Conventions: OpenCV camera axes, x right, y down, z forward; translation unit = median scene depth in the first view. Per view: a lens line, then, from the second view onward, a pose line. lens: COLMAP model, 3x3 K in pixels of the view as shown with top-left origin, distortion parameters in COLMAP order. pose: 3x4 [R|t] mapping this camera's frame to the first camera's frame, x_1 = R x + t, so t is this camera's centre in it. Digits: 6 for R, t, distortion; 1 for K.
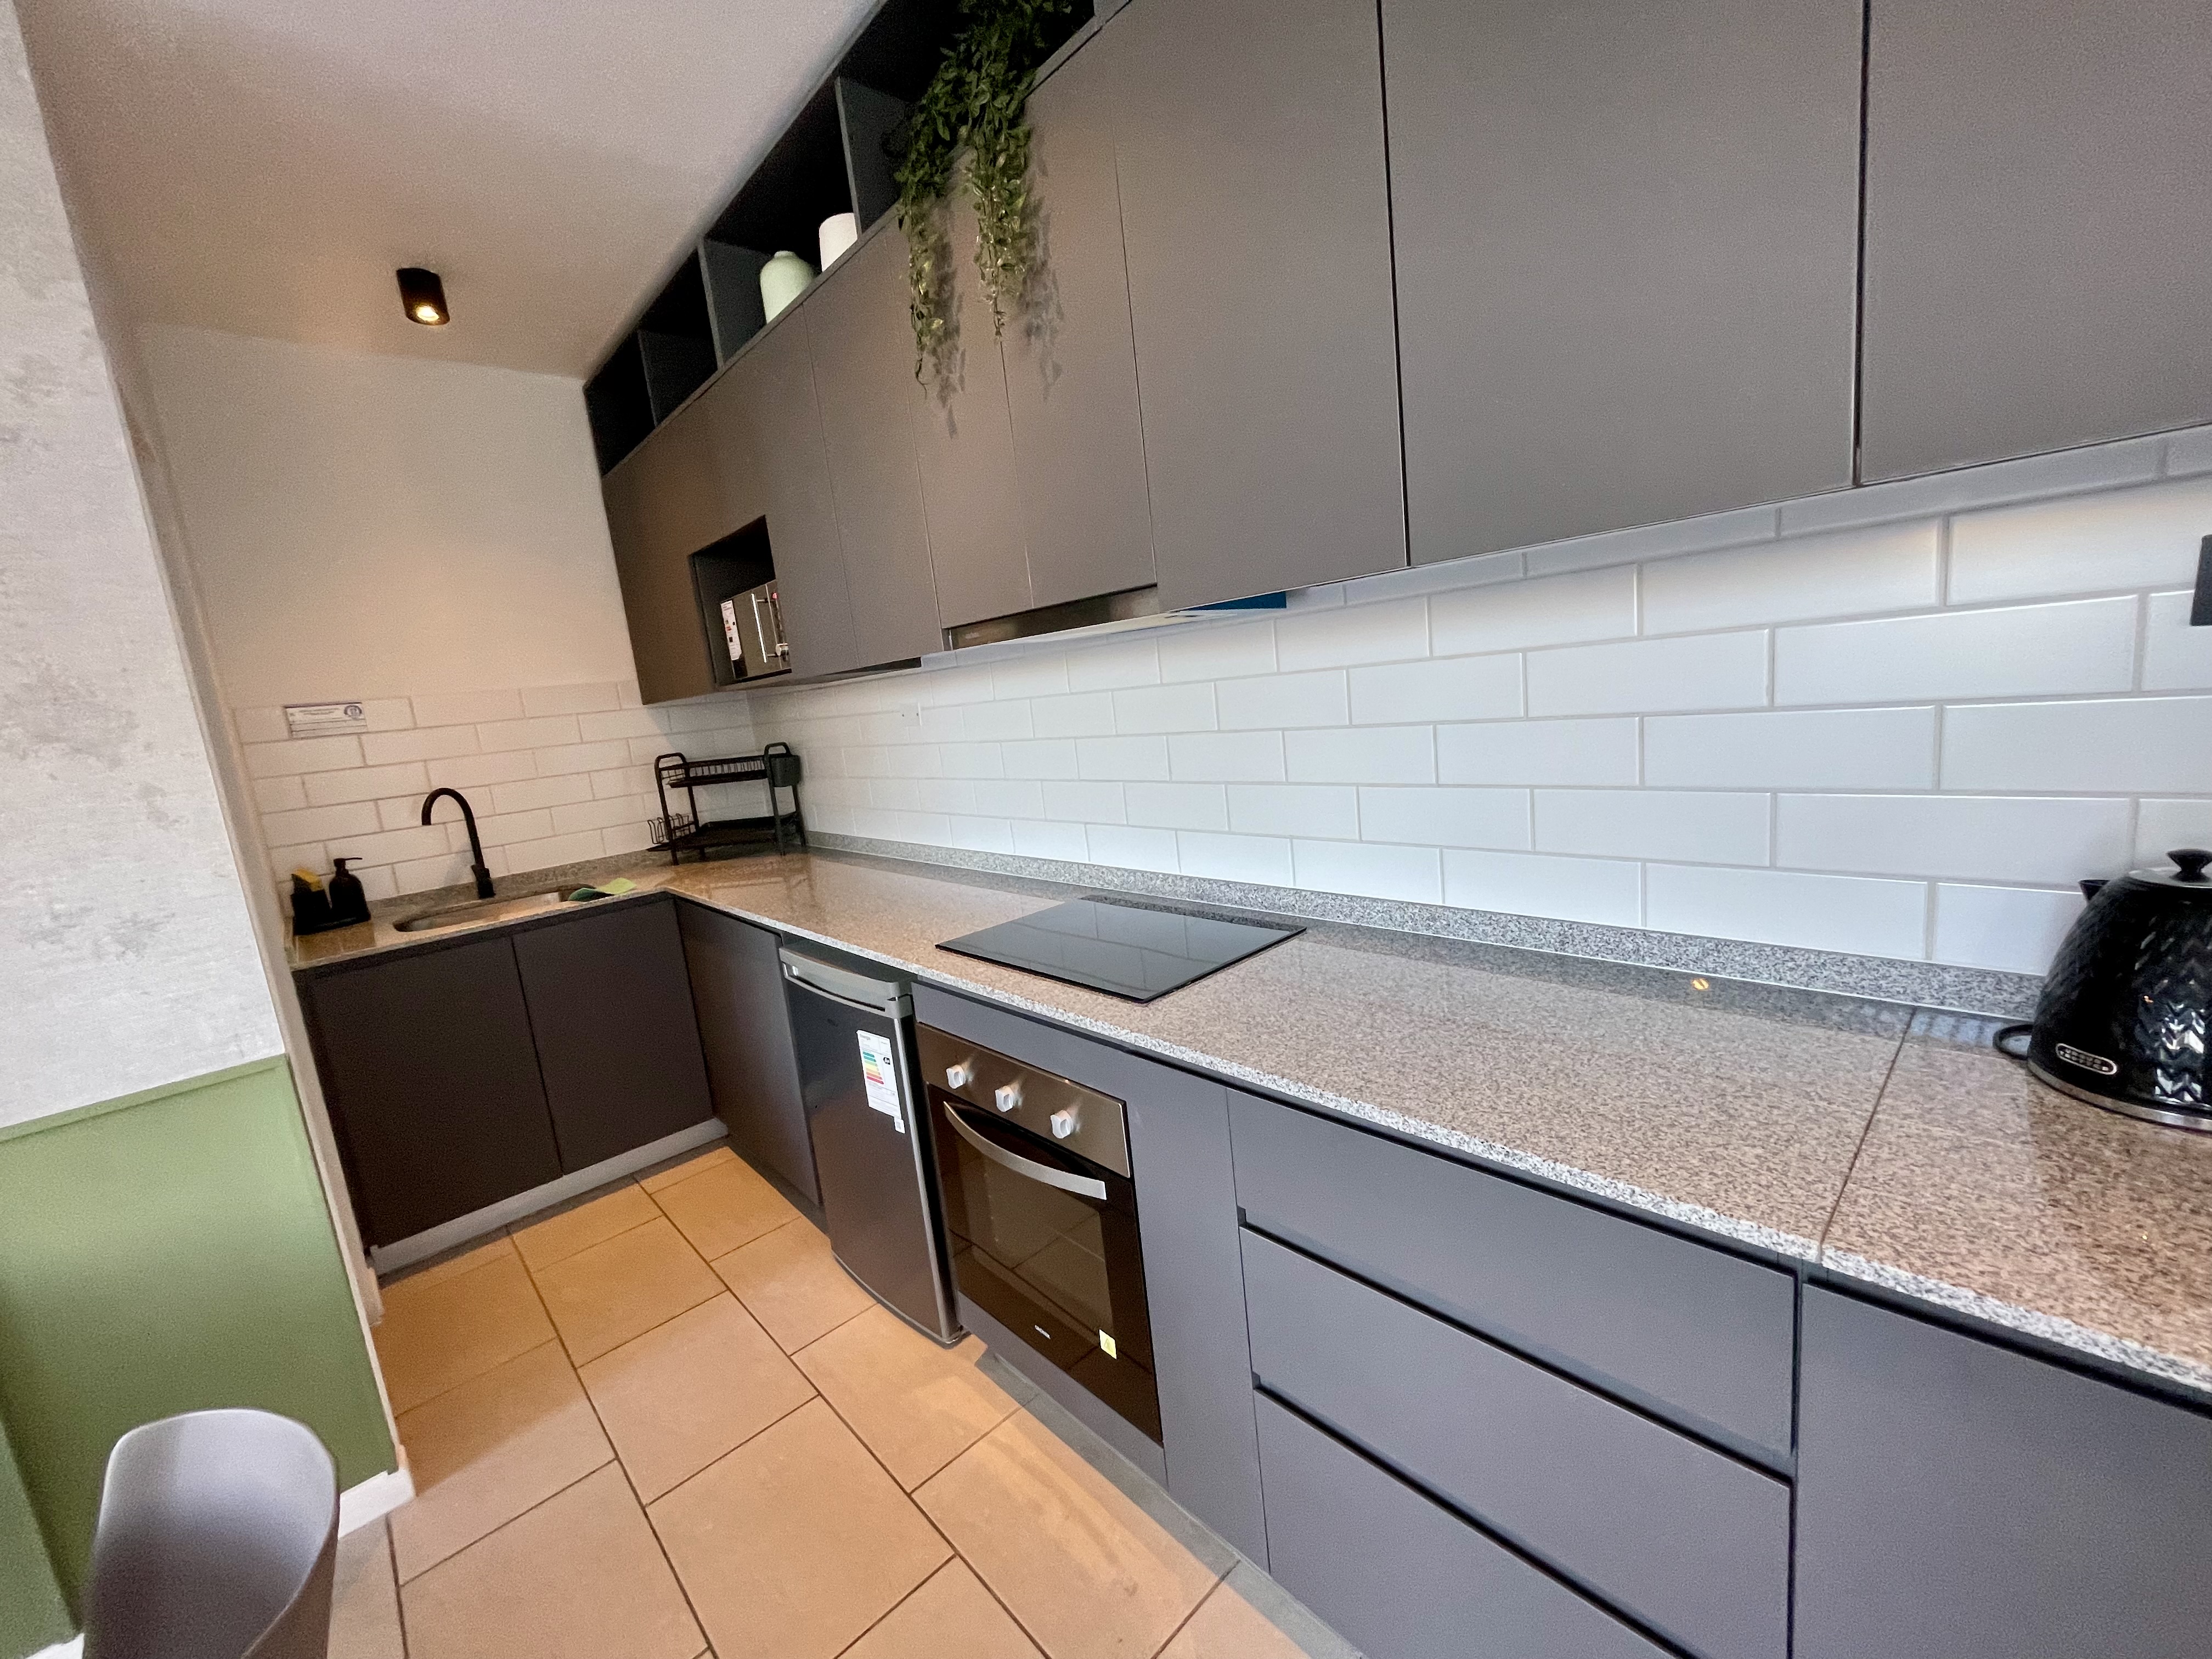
lens RADIAL K [[887.7, 0, 1106.6], [0, 887.7, 827.1], [0, 0, 1]] dist [-0.002010, -0.000165]
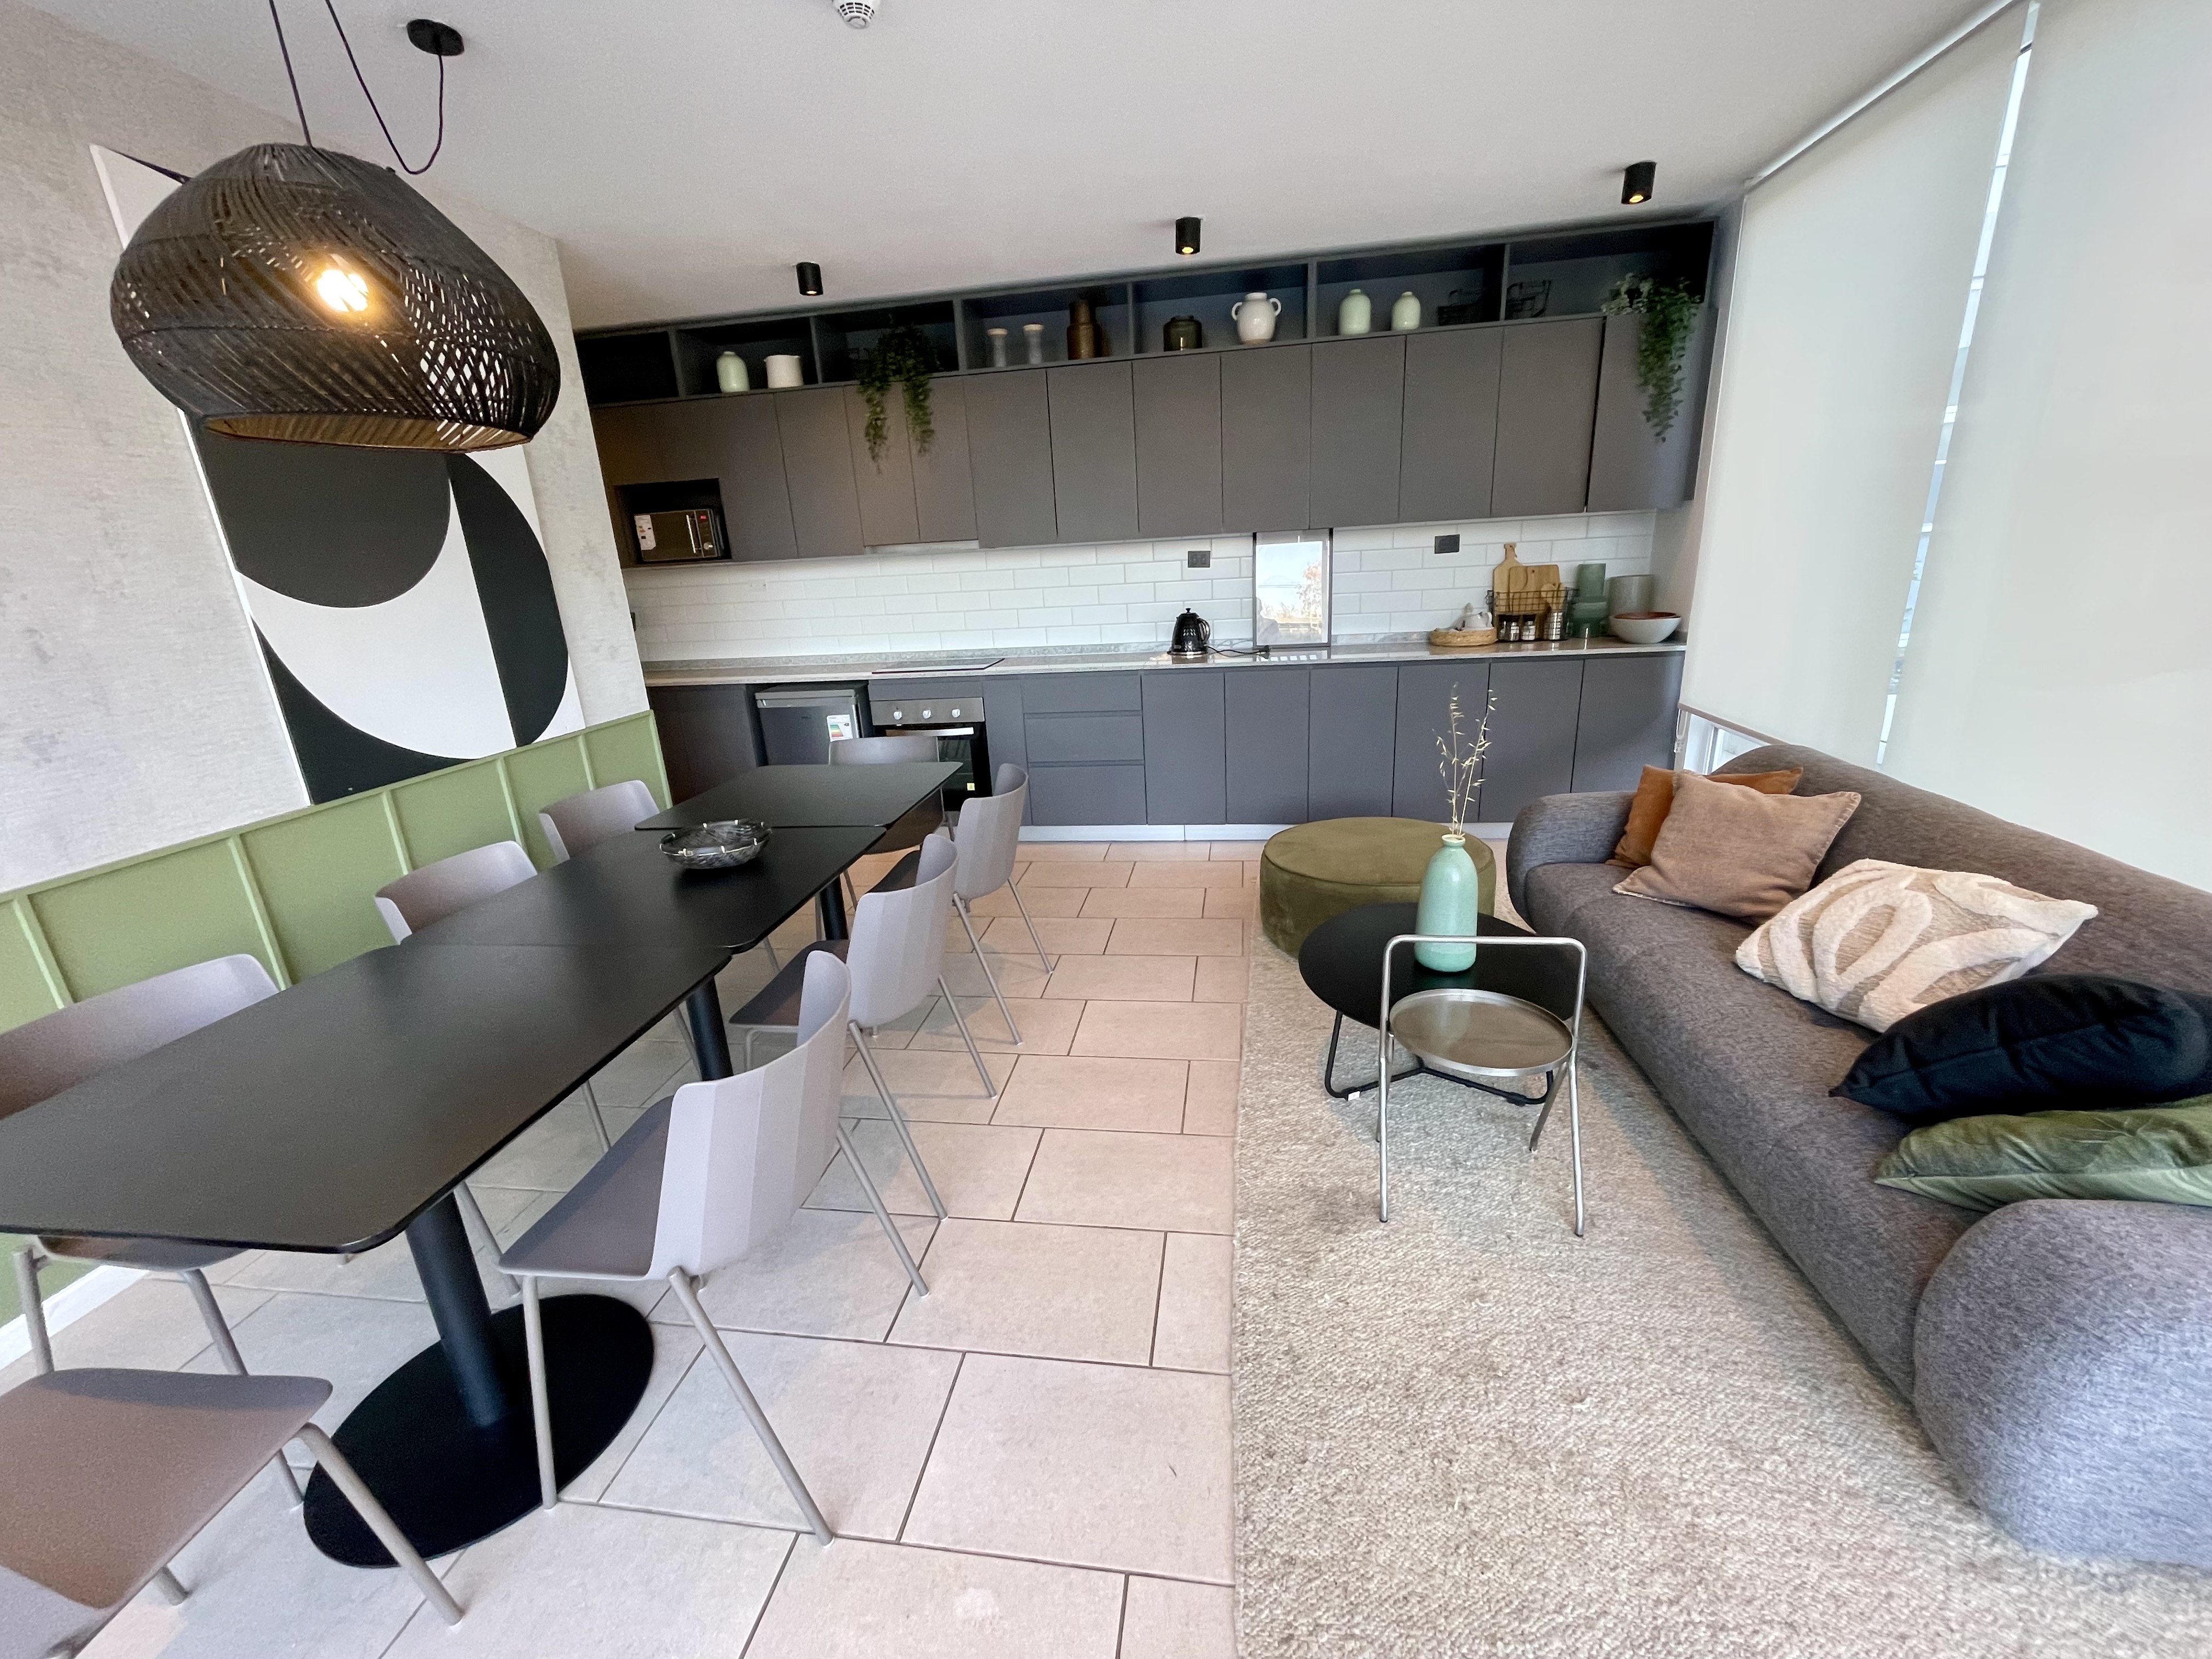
lens RADIAL K [[887.7, 0, 1106.6], [0, 887.7, 827.1], [0, 0, 1]] dist [-0.002010, -0.000165]
pose [[0.782086, -0.119777, 0.611551, -1.504966], [0.068761, 0.991949, 0.106345, 0.411601], [-0.619365, -0.041121, 0.784025, -1.697798]]
